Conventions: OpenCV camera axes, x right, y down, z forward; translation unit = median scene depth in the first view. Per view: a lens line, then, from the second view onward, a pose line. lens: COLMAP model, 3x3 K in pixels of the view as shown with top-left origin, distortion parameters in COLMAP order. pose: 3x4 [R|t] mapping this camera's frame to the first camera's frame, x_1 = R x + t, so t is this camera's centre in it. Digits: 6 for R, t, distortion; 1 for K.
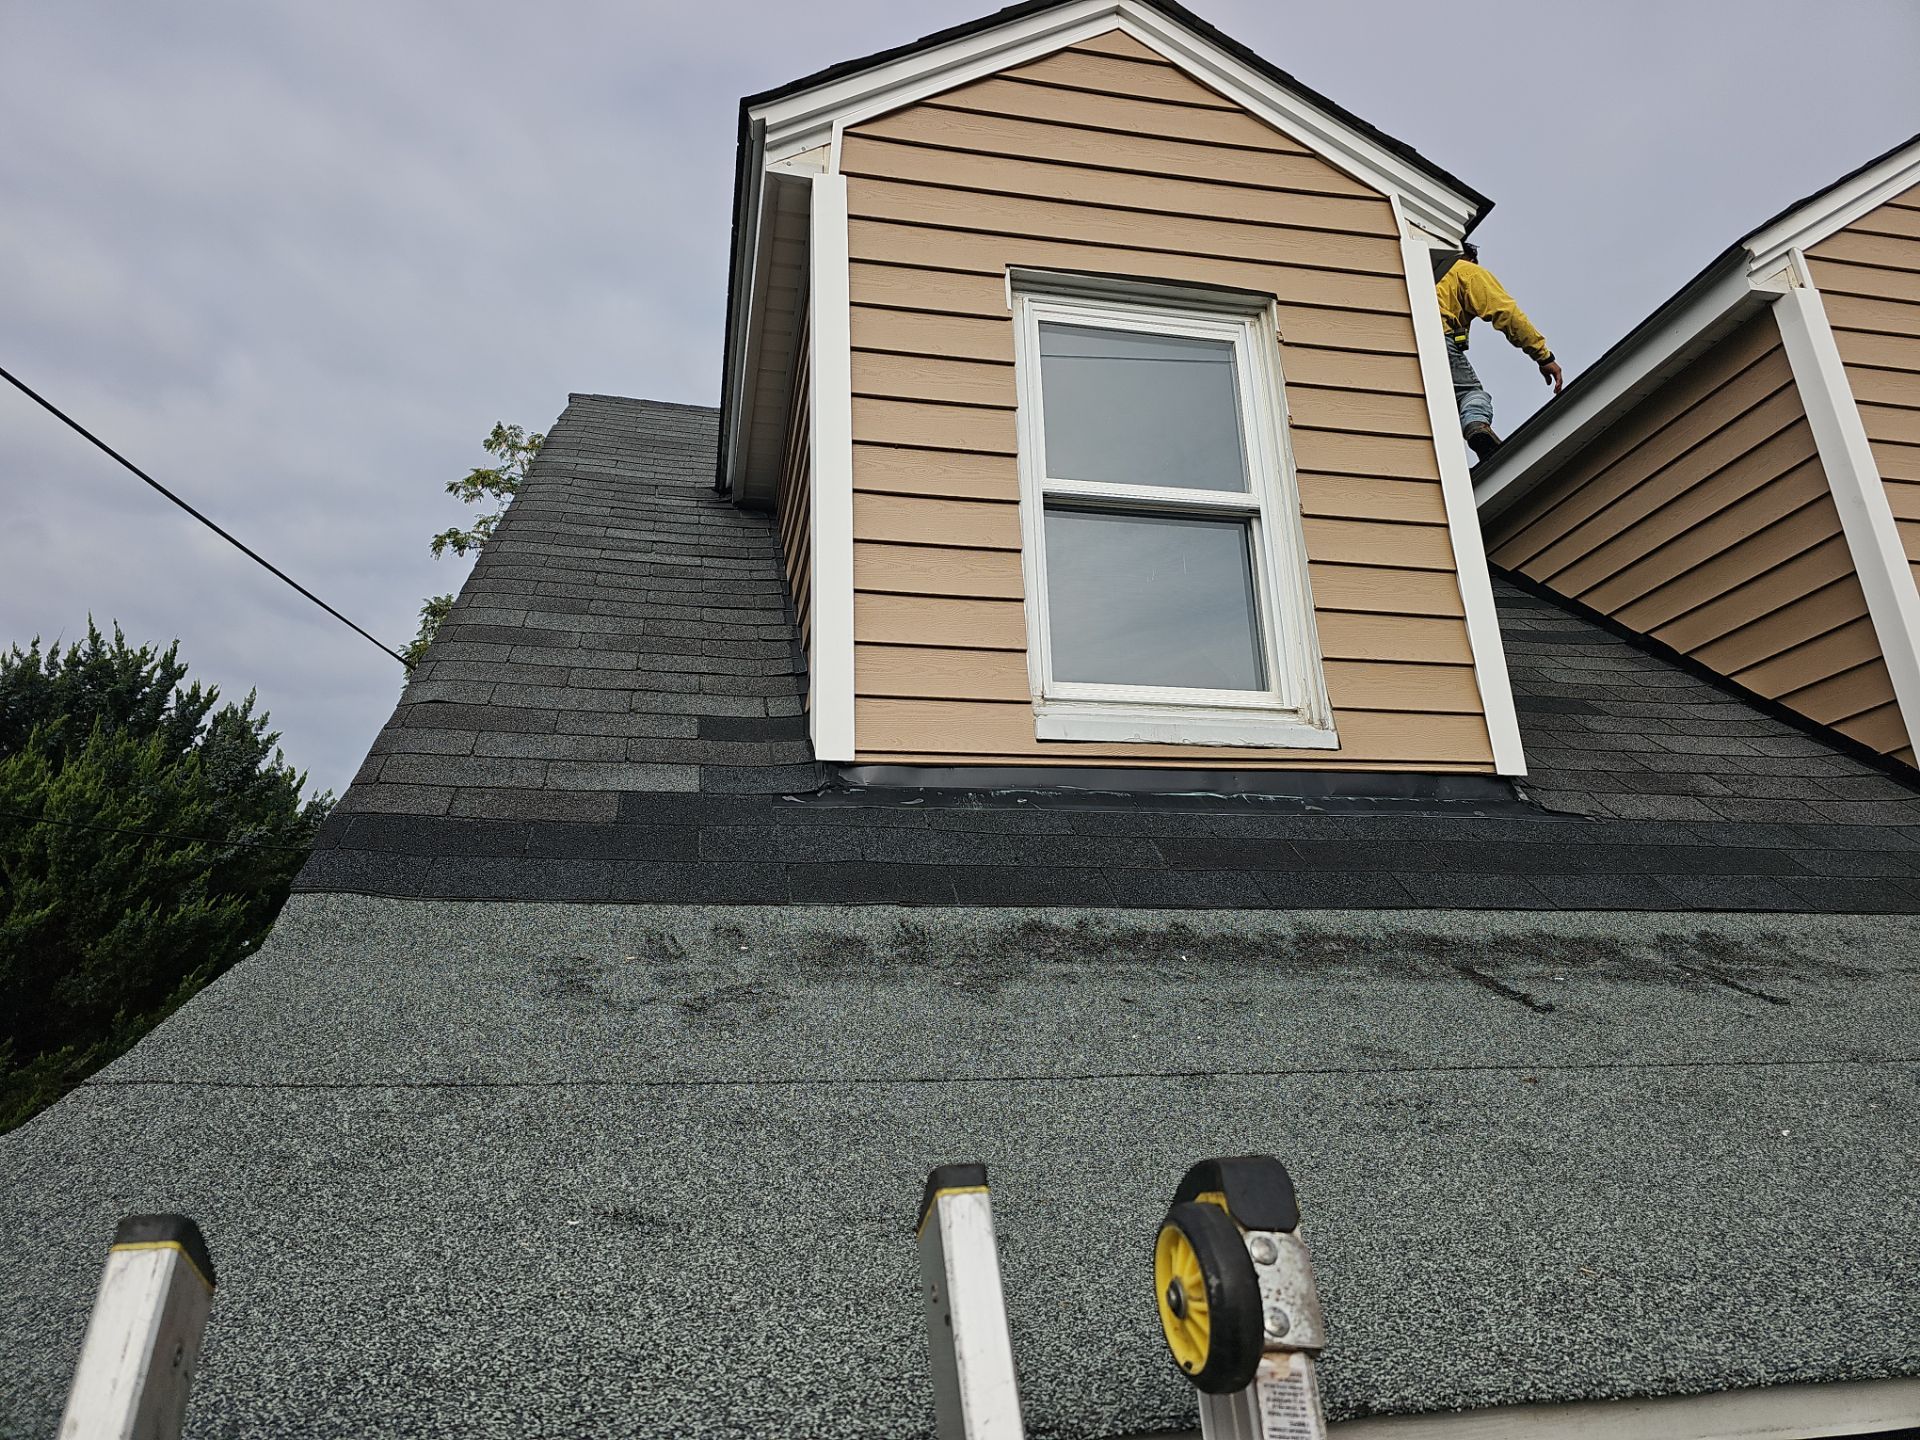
lens RADIAL K [[1254.5, 0, 960.0], [0, 1254.5, 720.0], [0, 0, 1]] dist [0.039111, -0.035472]
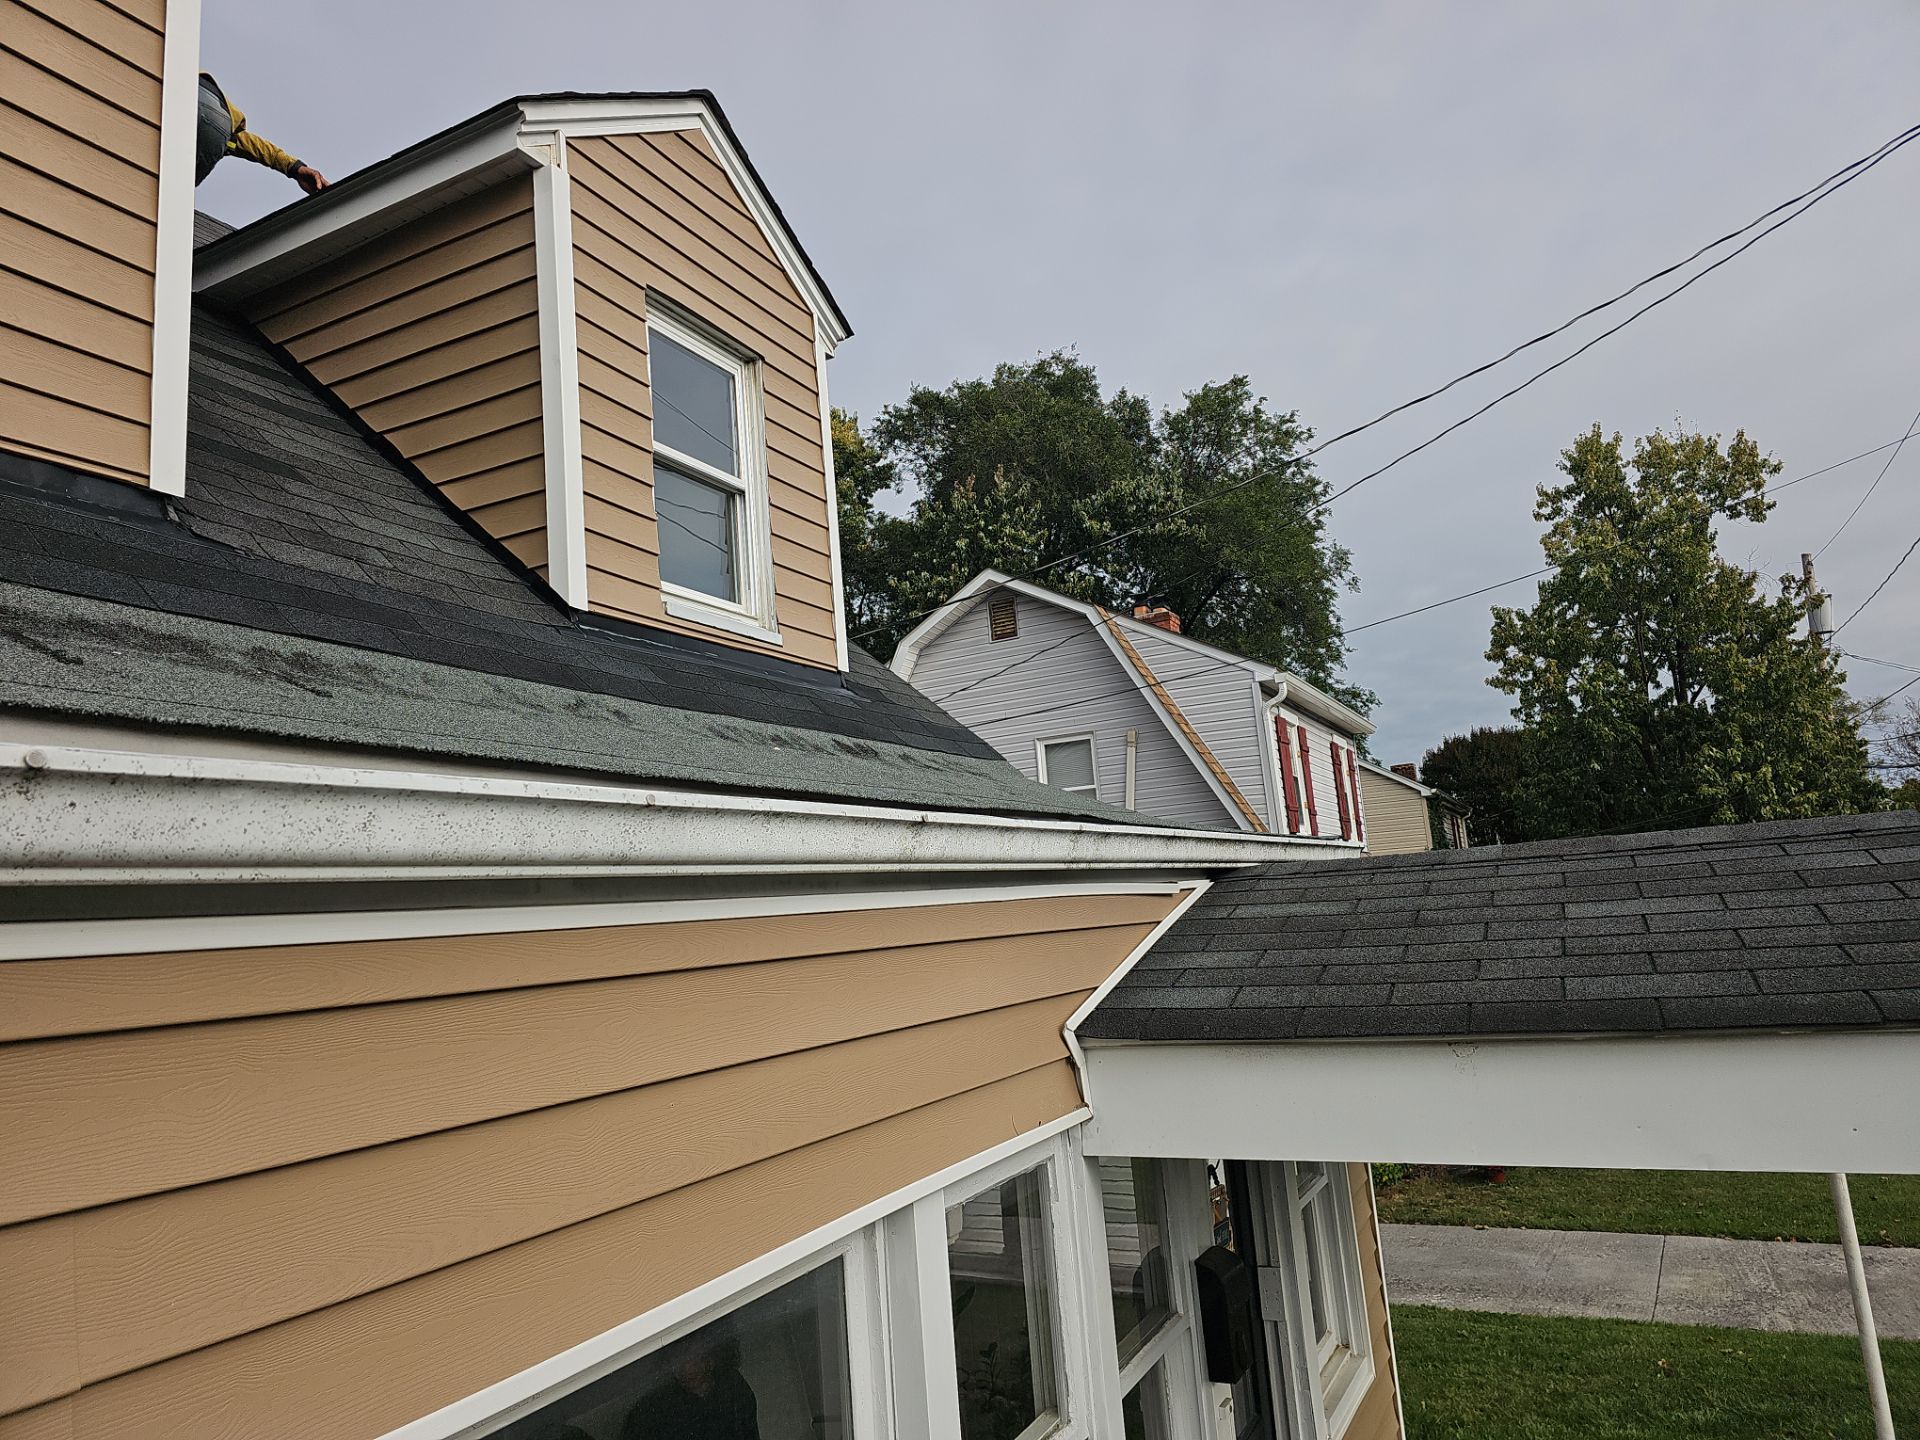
lens RADIAL K [[1254.5, 0, 960.0], [0, 1254.5, 720.0], [0, 0, 1]] dist [0.039111, -0.035472]
pose [[0.636301, 0.120755, 0.761931, 0.087293], [-0.199506, 0.979831, 0.011322, 0.070571], [-0.745197, -0.159214, 0.647559, -0.105386]]
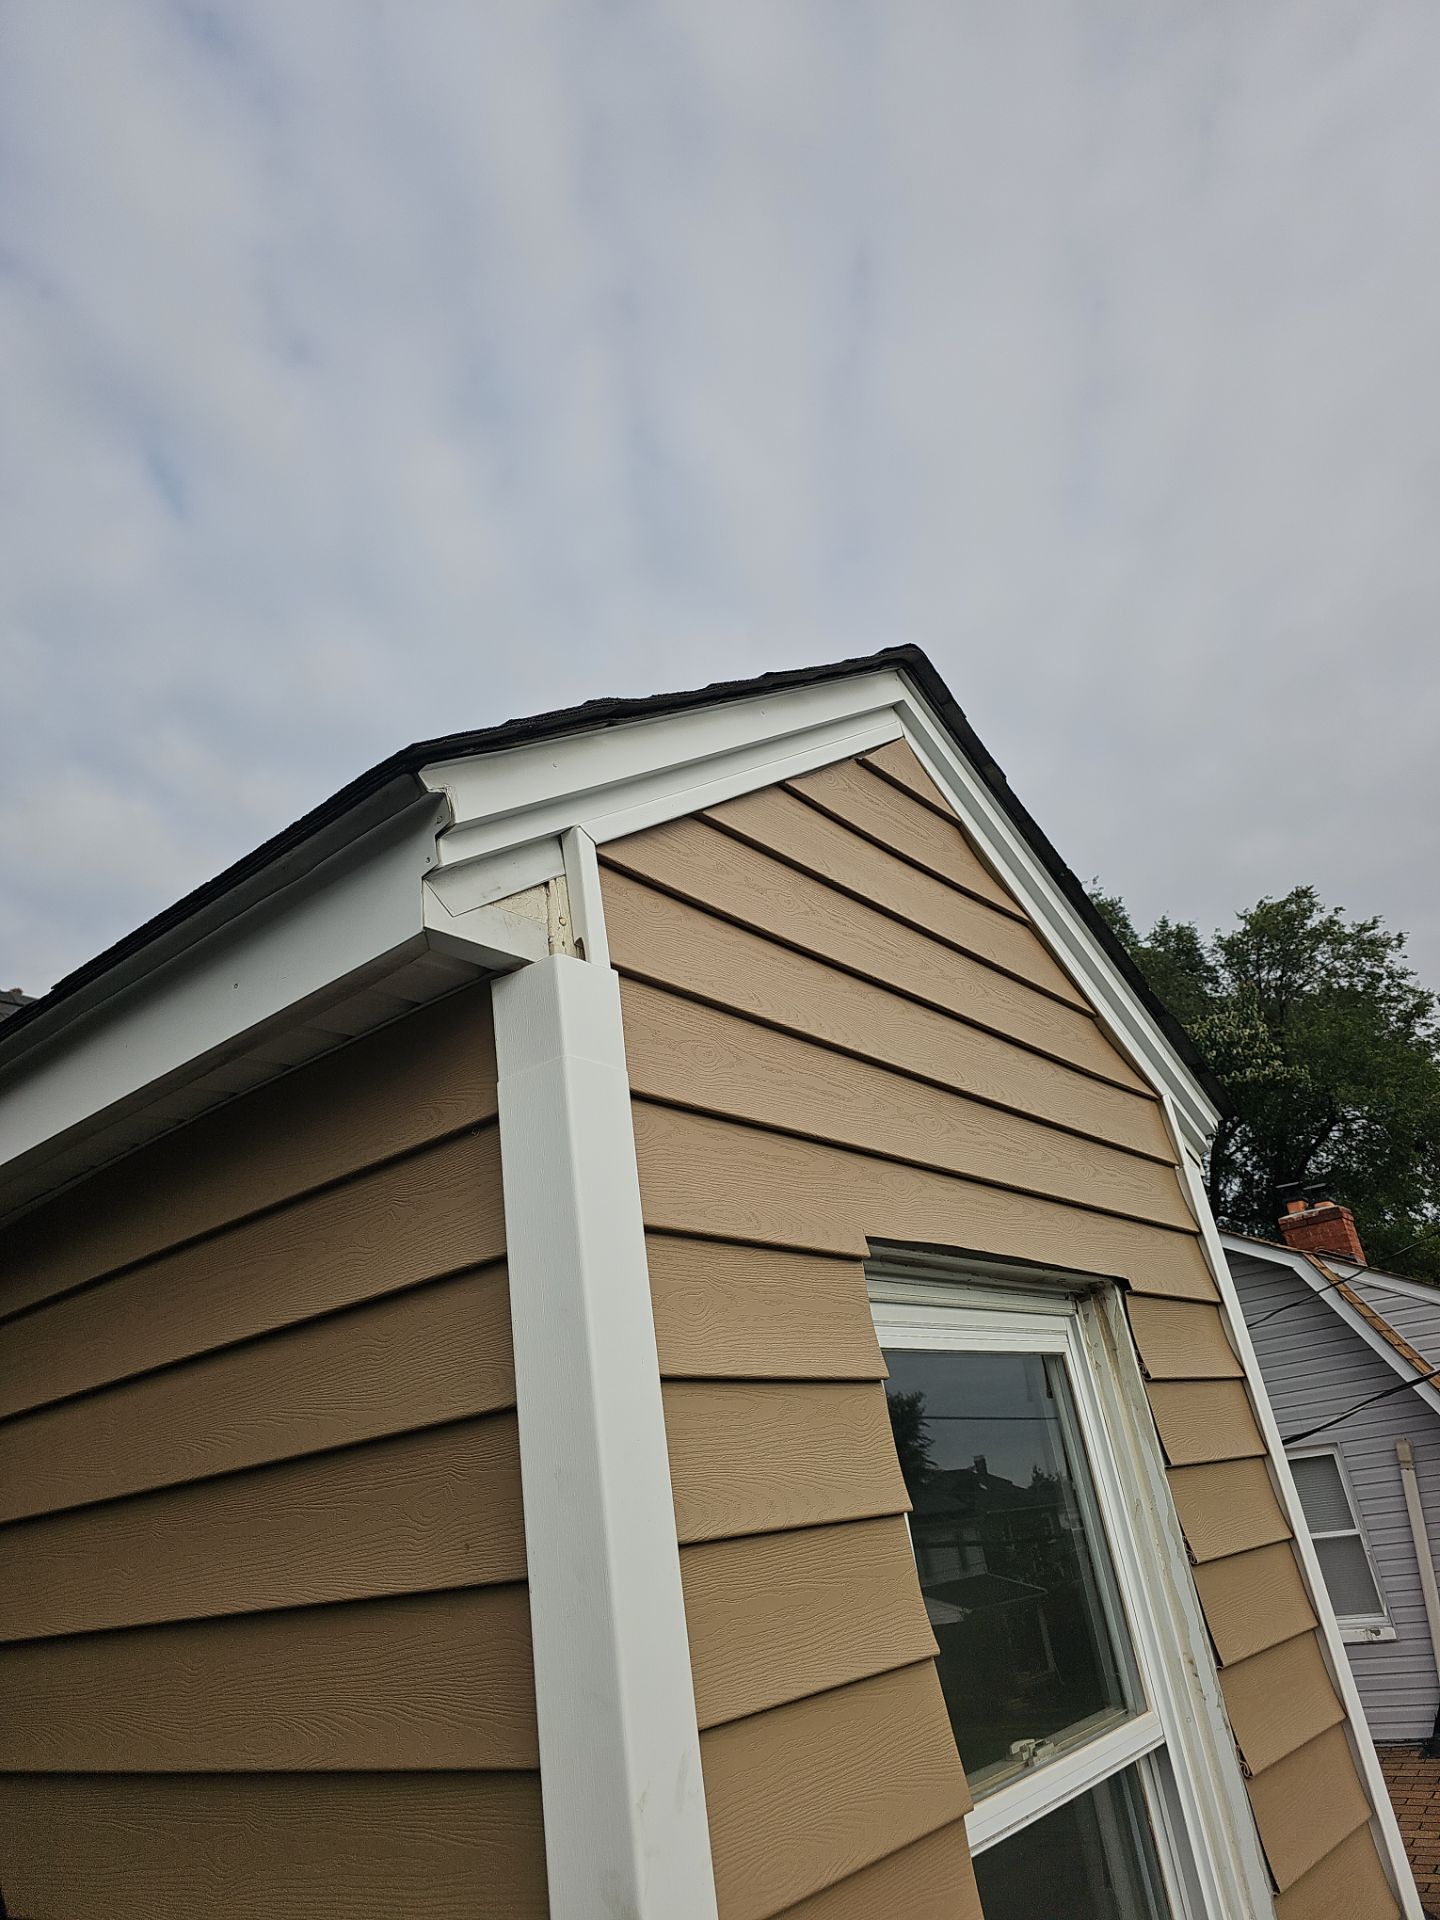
lens RADIAL K [[1263.9, 0, 720.0], [0, 1263.9, 960.0], [0, 0, 1]] dist [0.072263, -0.079641]
pose [[0.783043, 0.206243, 0.586778, 0.543728], [-0.110991, 0.974614, -0.194445, -0.302815], [-0.611984, 0.087132, 0.786055, 0.781141]]
